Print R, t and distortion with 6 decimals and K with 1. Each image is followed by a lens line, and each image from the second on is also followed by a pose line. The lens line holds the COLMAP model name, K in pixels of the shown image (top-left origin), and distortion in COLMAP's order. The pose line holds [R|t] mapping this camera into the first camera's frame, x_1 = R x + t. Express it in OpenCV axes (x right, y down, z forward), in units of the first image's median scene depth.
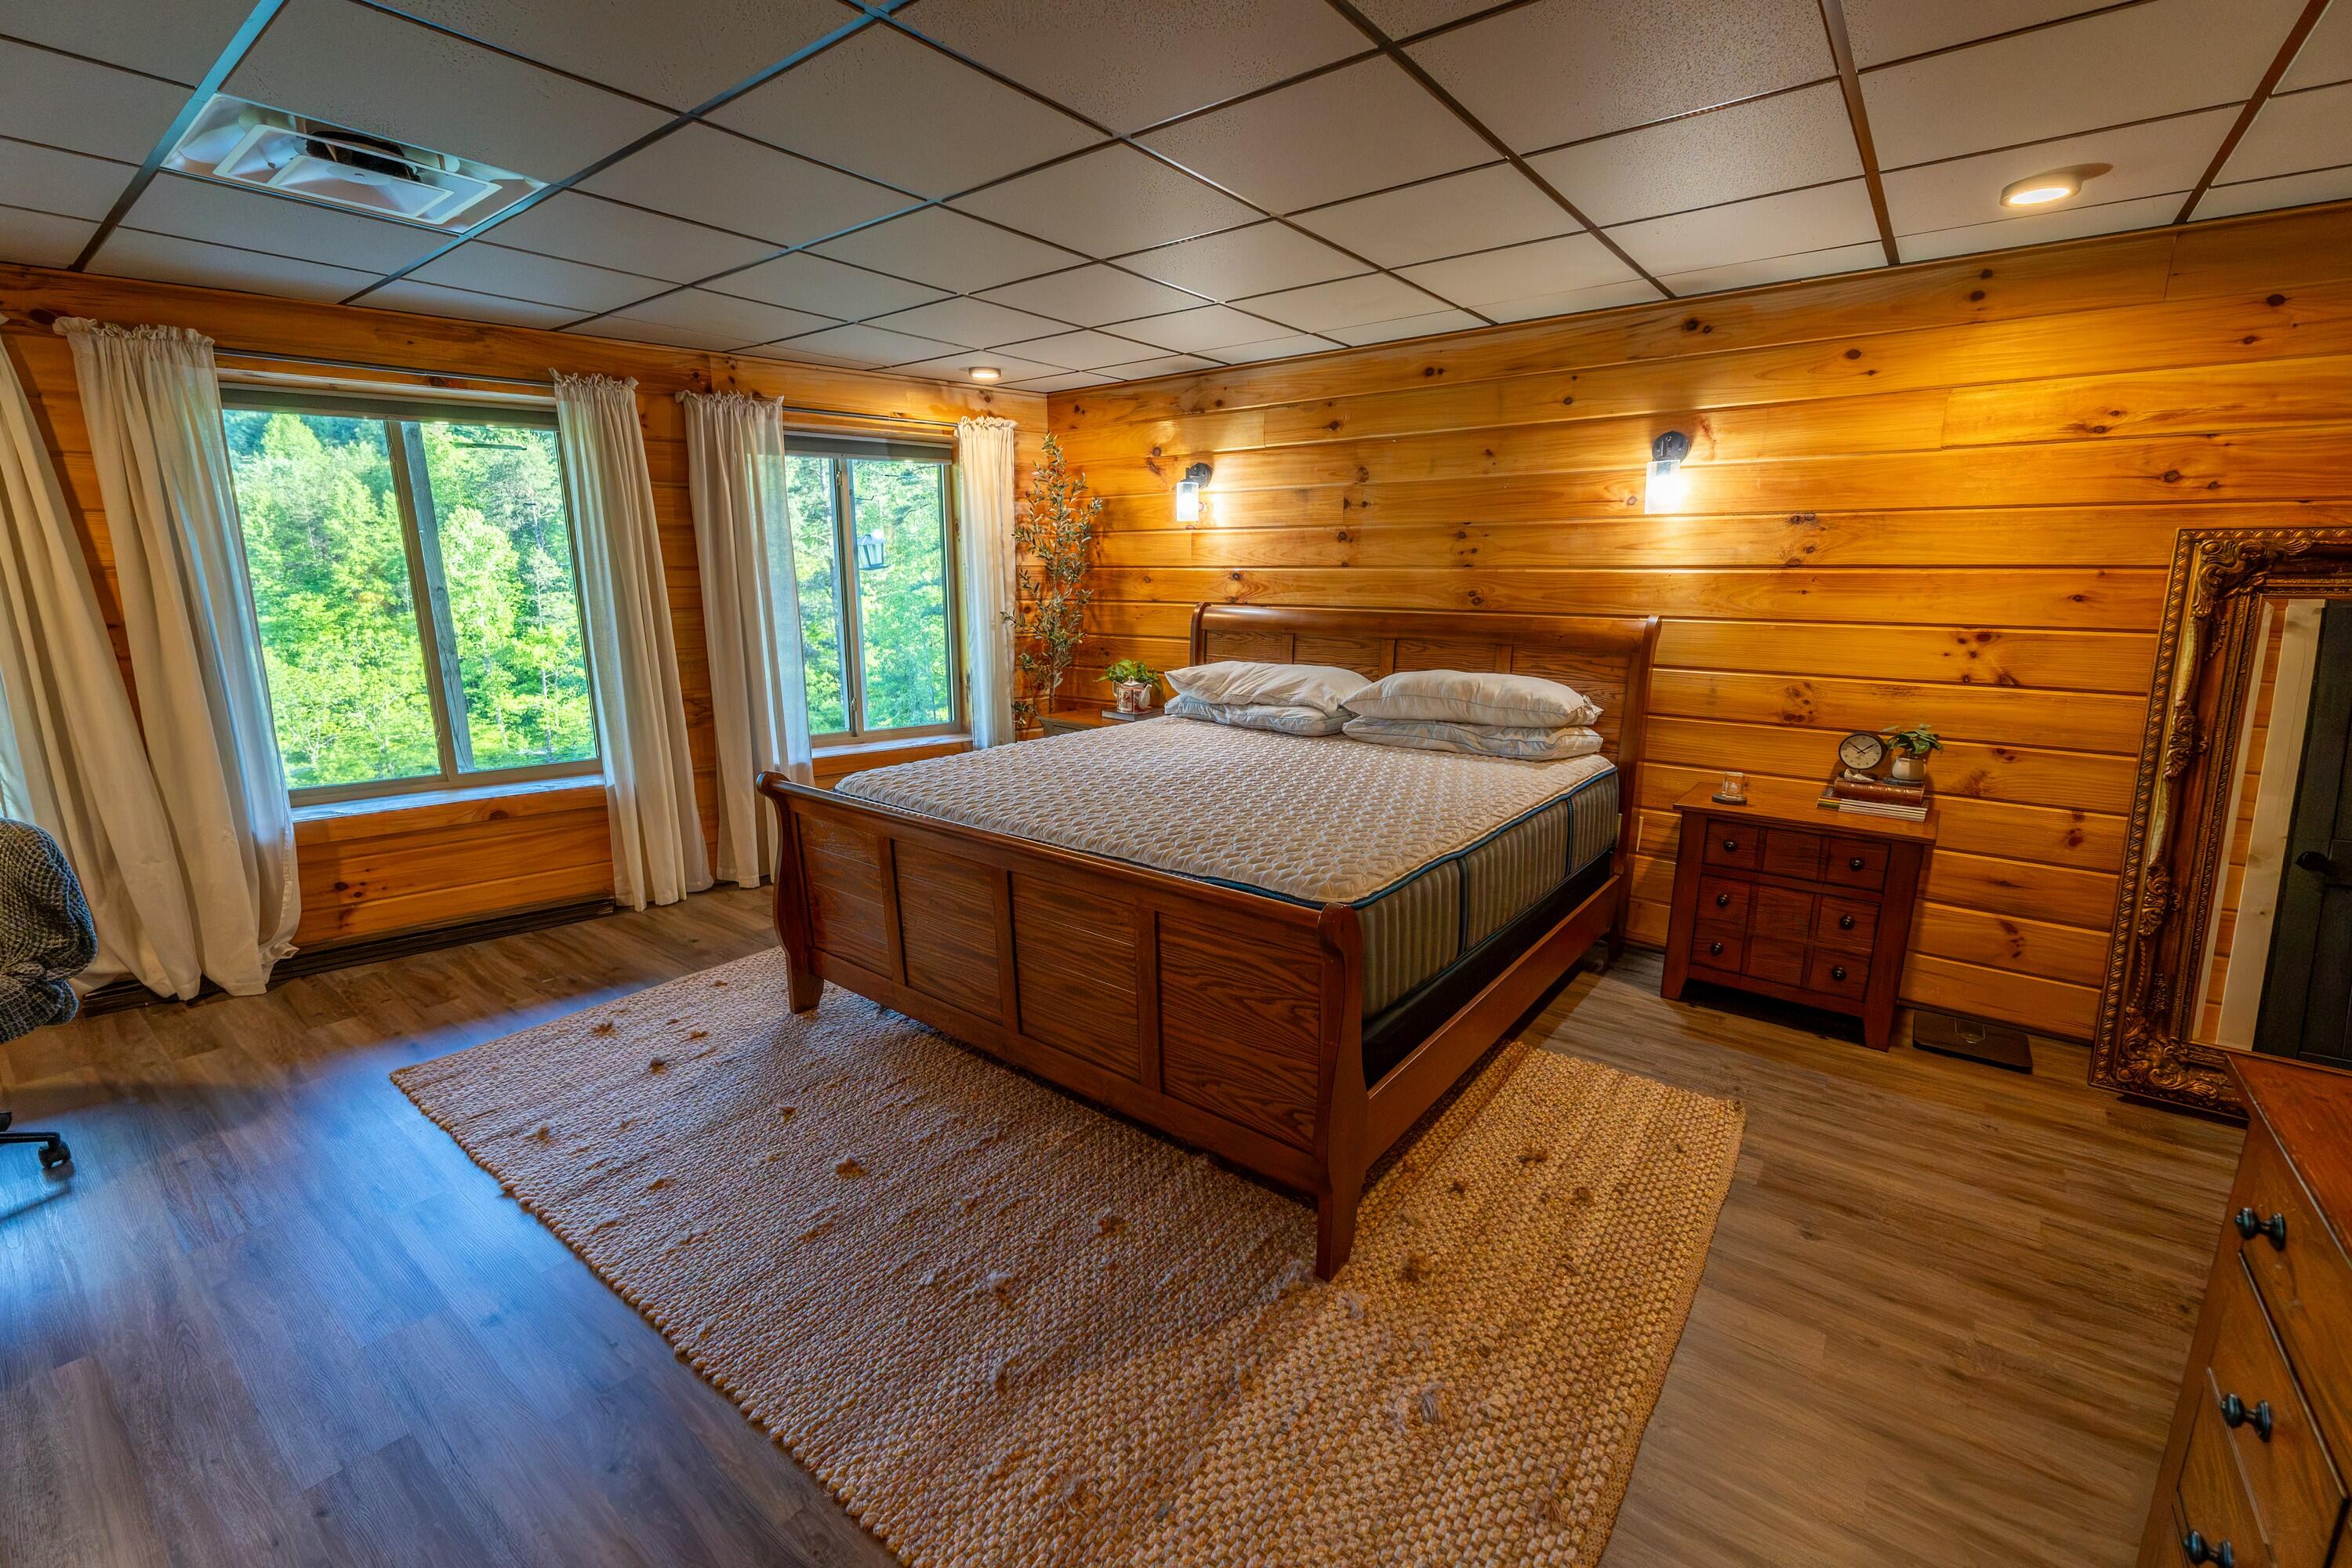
lens RADIAL K [[996.0, 0, 1160.1], [0, 996.0, 785.5], [0, 0, 1]] dist [0.008439, -0.001220]
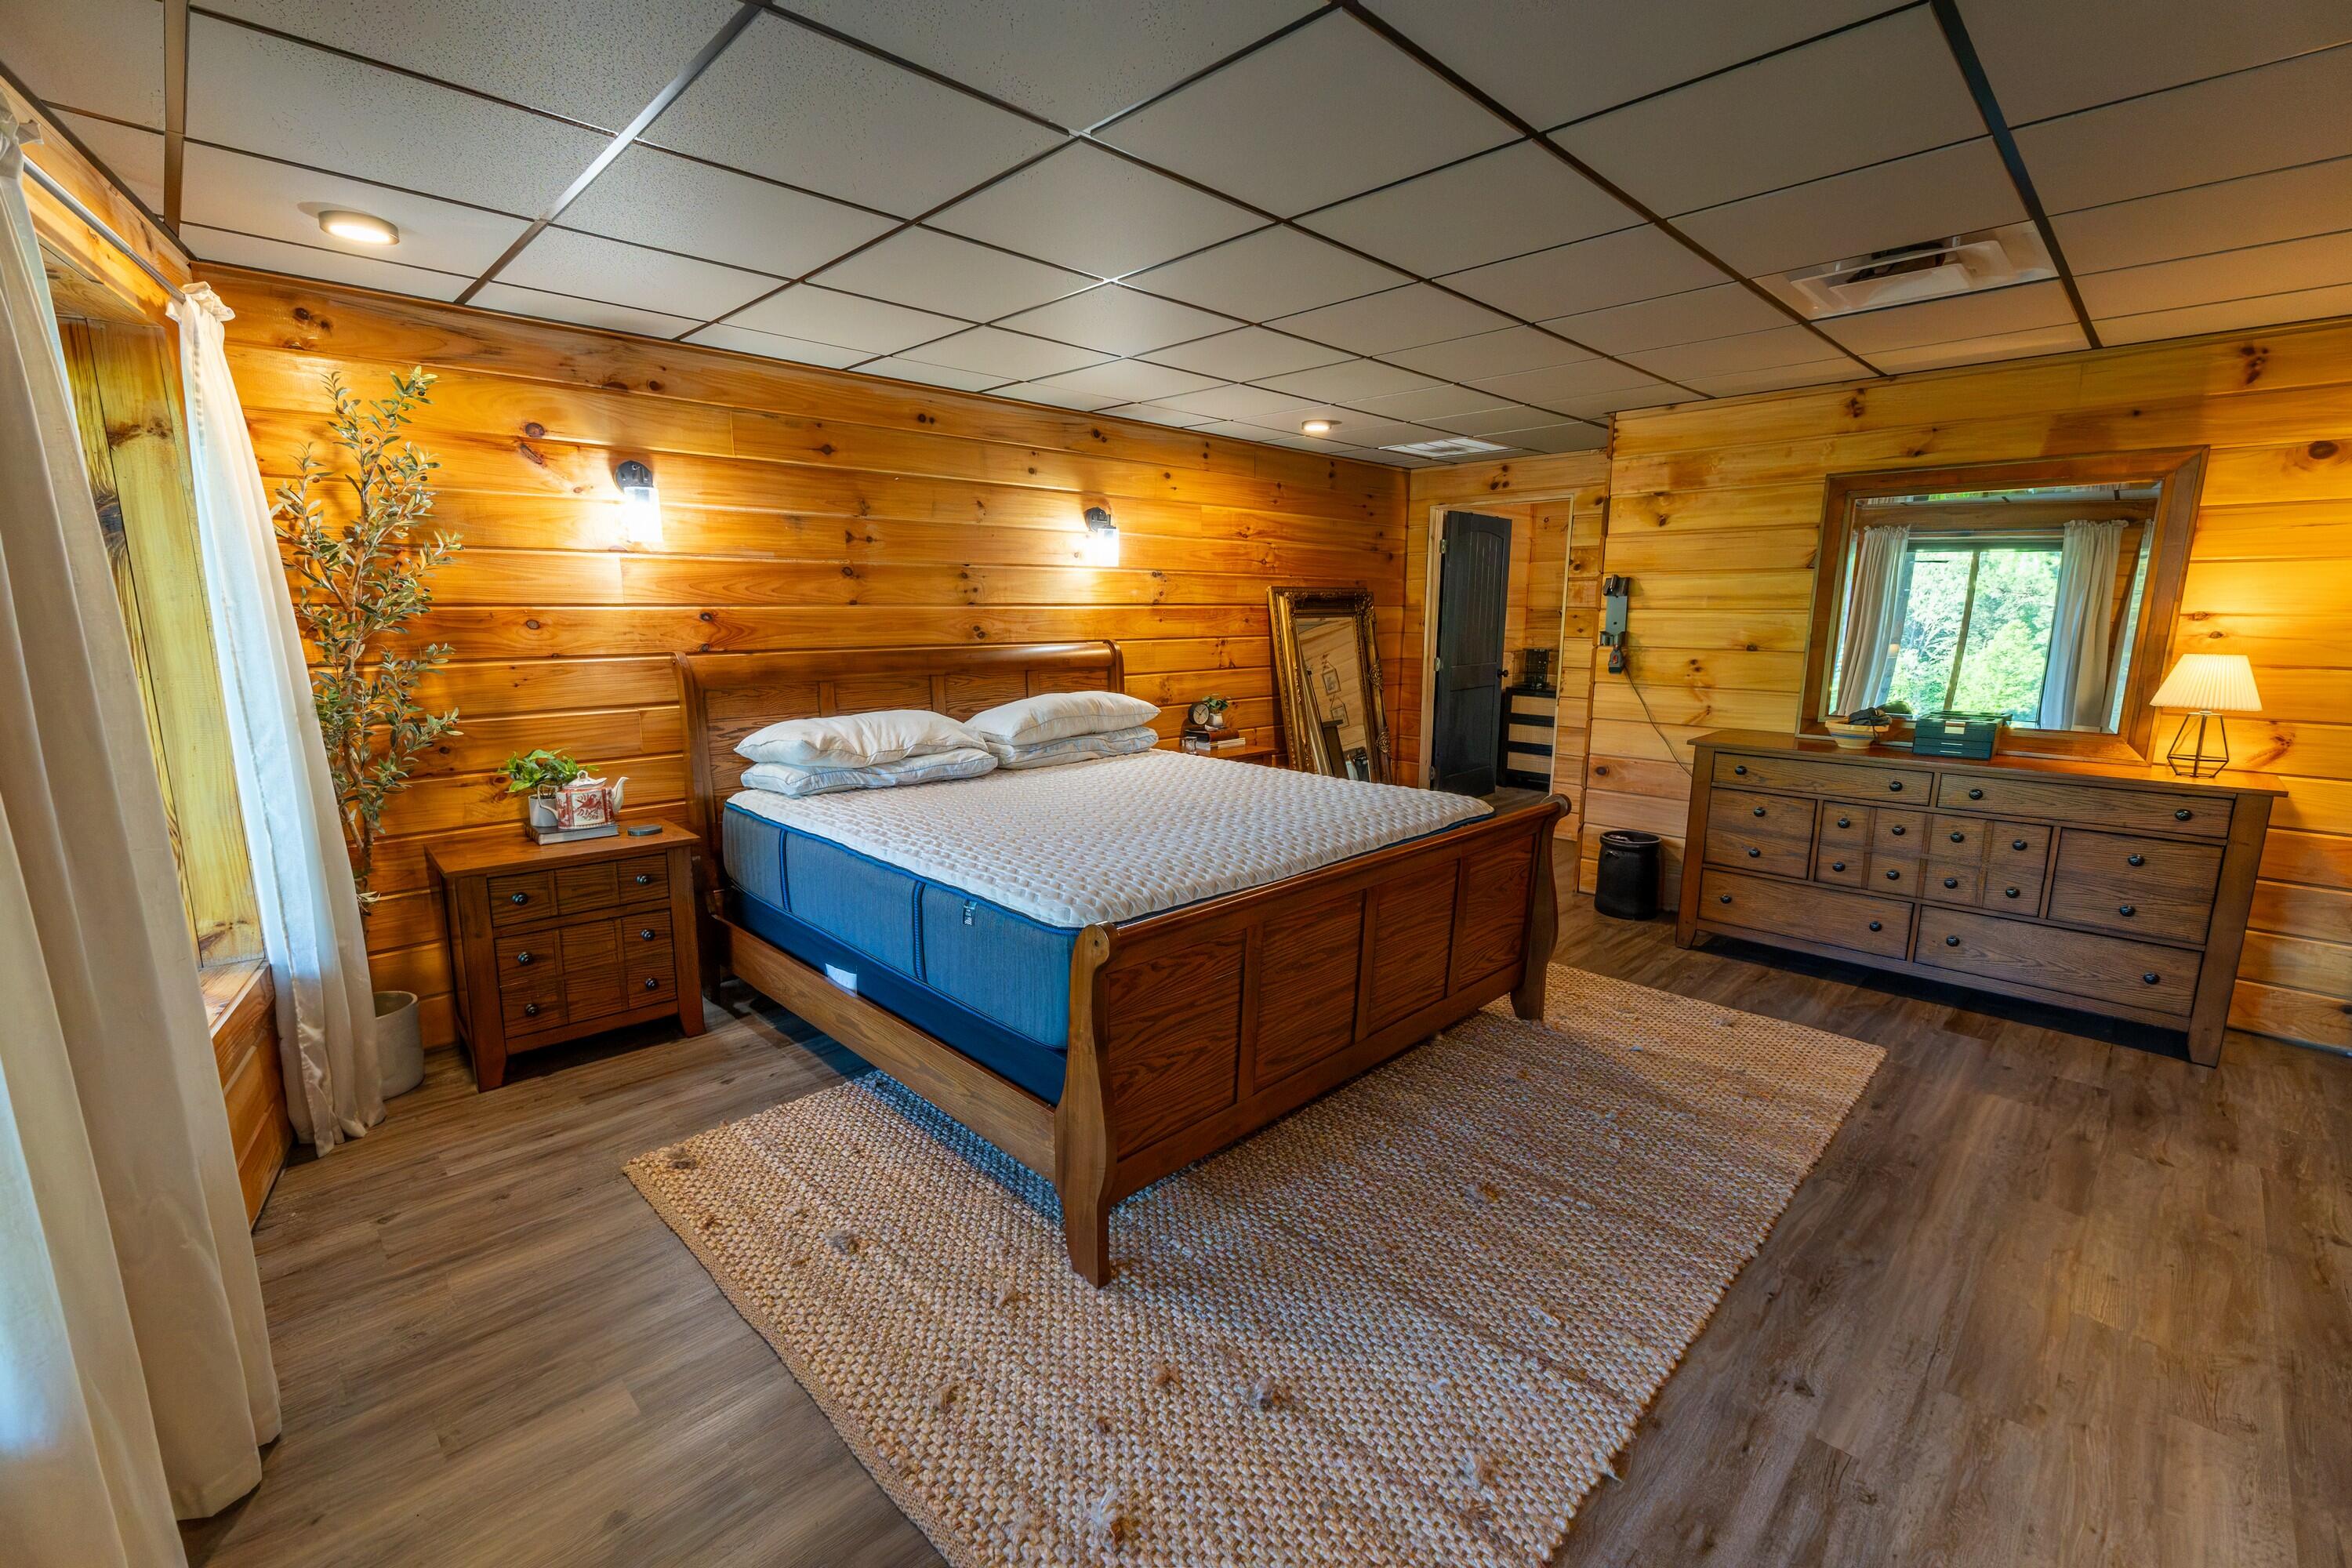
lens RADIAL K [[996.0, 0, 1161.8], [0, 996.0, 787.4], [0, 0, 1]] dist [0.008439, -0.001220]
pose [[0.133269, -0.187724, 0.973139, -0.737928], [0.206300, 0.965644, 0.158026, -0.147497], [-0.969371, 0.179698, 0.167418, 0.618320]]
